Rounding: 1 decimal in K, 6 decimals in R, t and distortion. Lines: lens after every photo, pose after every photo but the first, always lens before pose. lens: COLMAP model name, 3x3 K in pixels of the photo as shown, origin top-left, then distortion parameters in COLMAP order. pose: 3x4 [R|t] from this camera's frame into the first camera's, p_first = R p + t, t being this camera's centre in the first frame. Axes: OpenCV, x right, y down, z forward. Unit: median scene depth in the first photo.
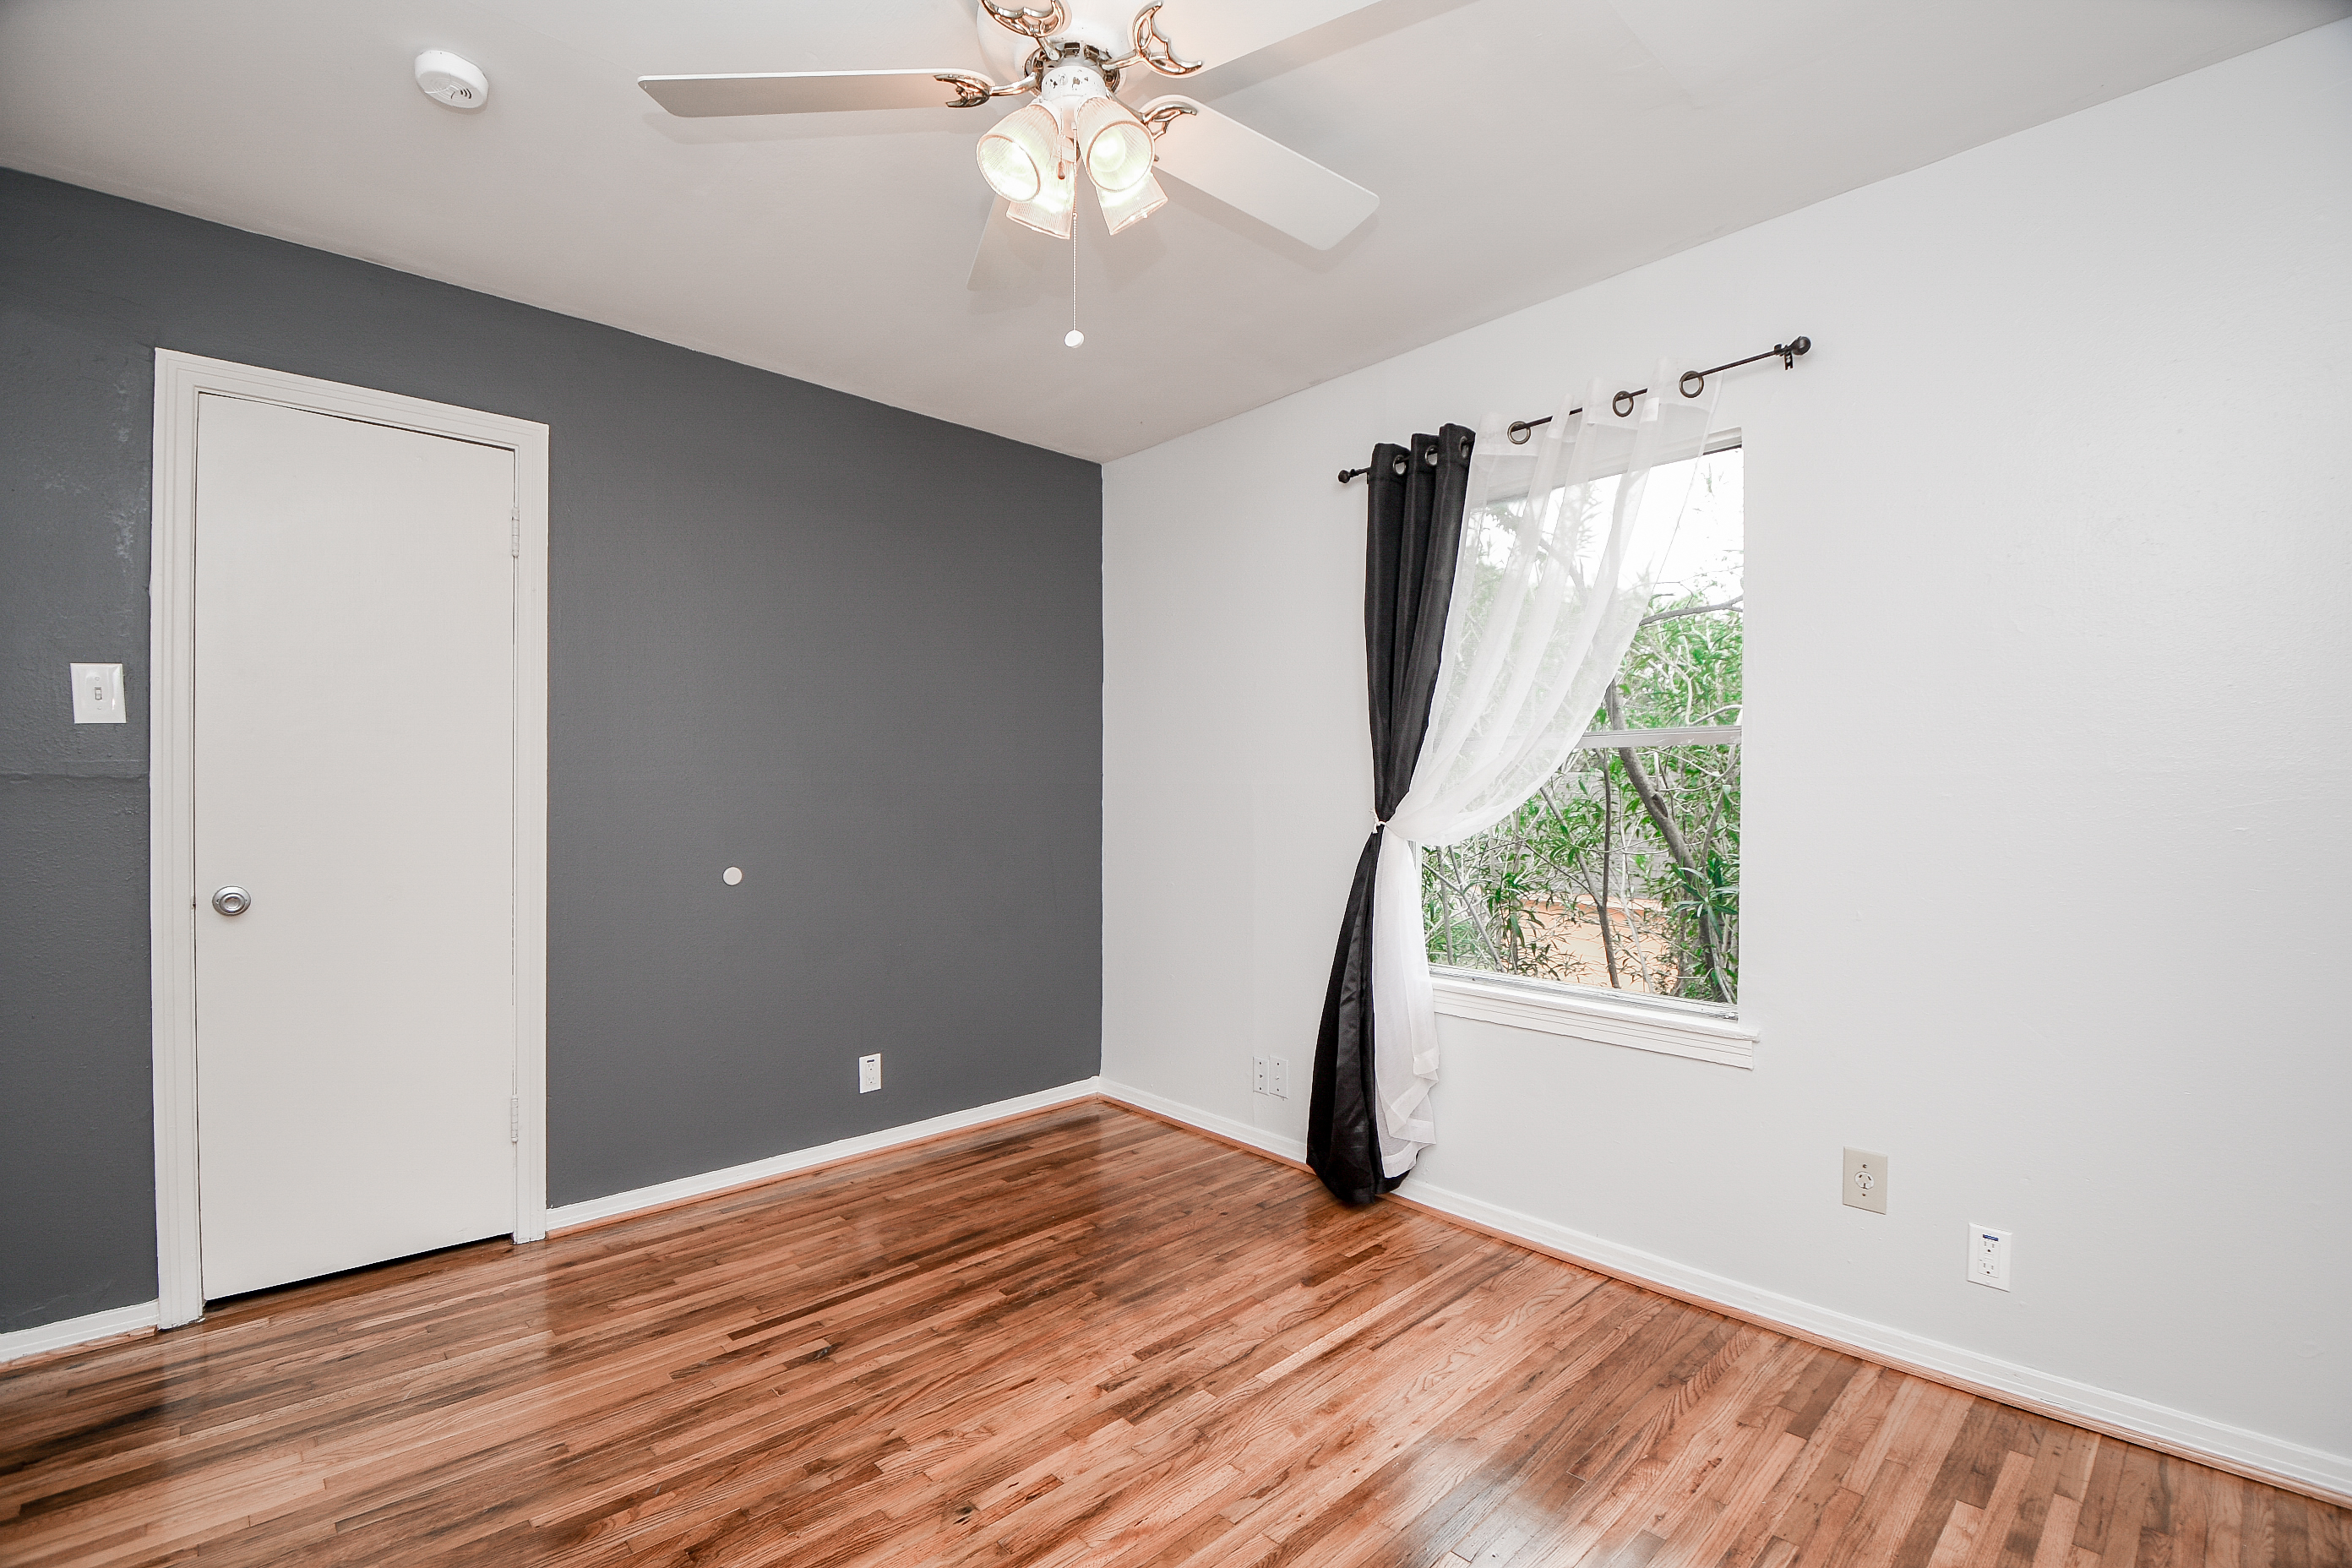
lens RADIAL K [[1039.6, 0, 1174.9], [0, 1039.6, 796.9], [0, 0, 1]] dist [-0.000318, -0.010185]
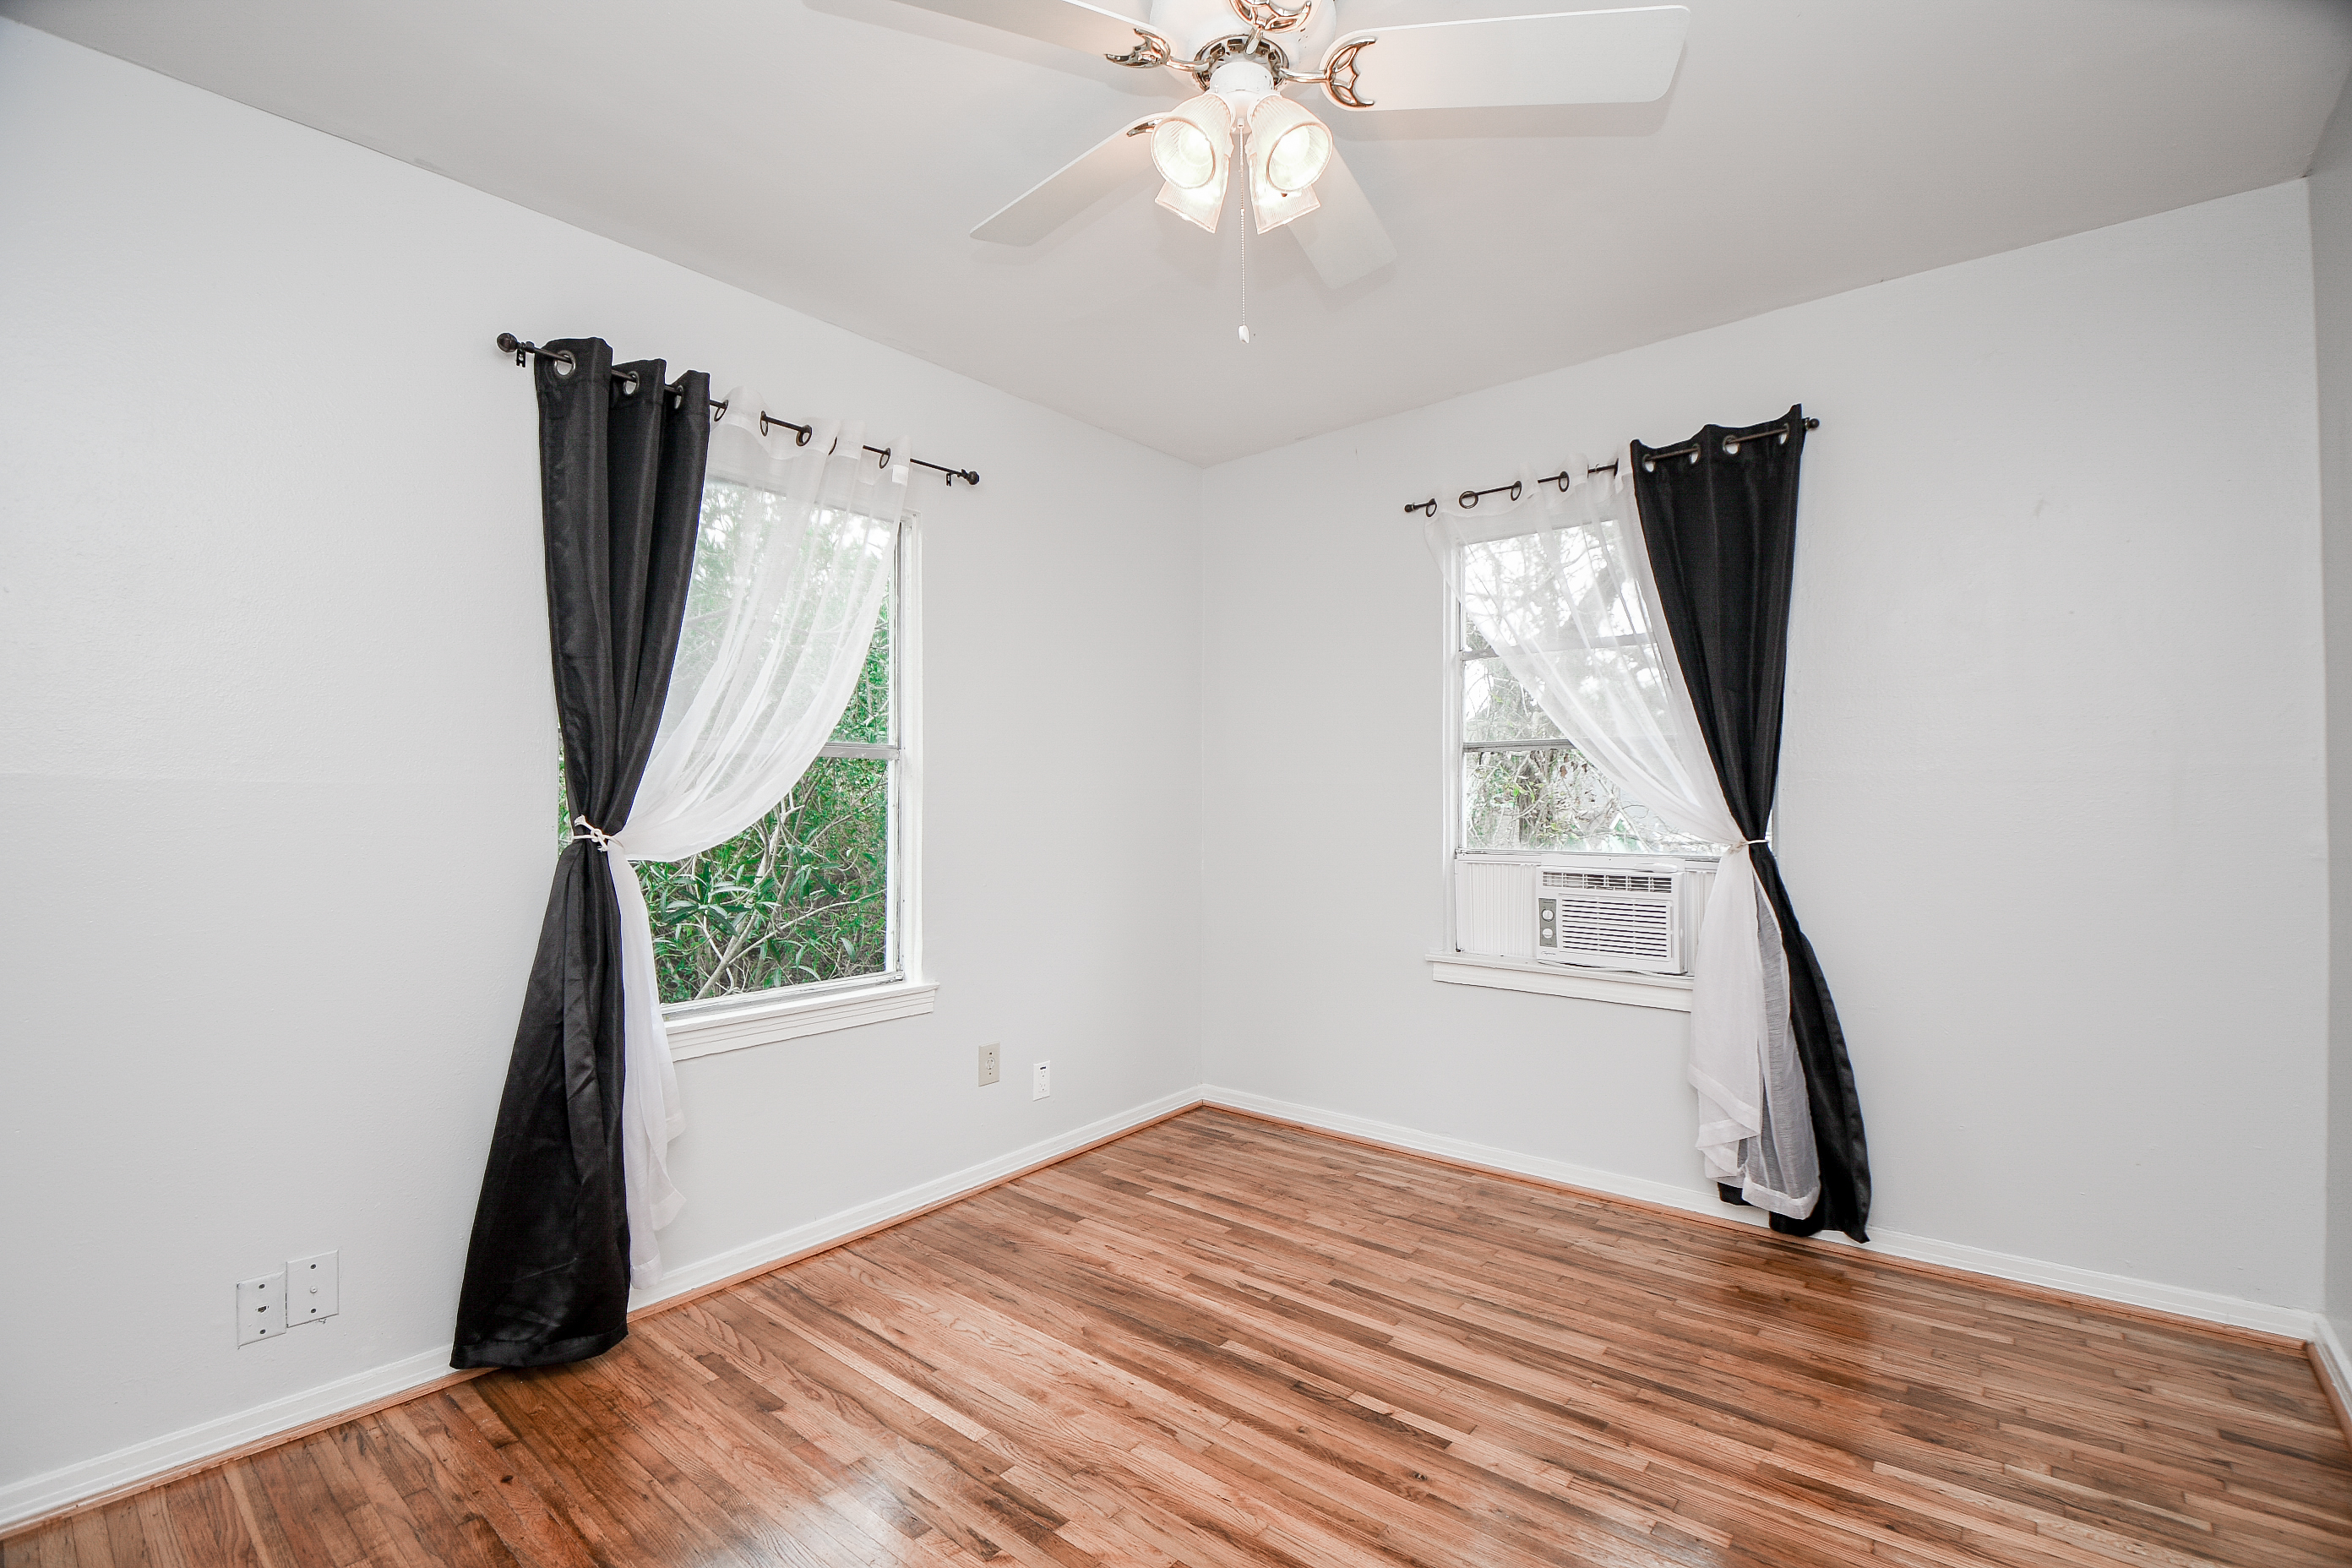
lens RADIAL K [[1068.2, 0, 1176.0], [0, 1068.2, 784.0], [0, 0, 1]] dist [0.021652, -0.025393]
pose [[-0.131157, 0.014686, 0.991253, -0.862975], [0.004088, 0.999890, -0.014273, -0.001712], [-0.991353, 0.002180, -0.131203, 0.927636]]
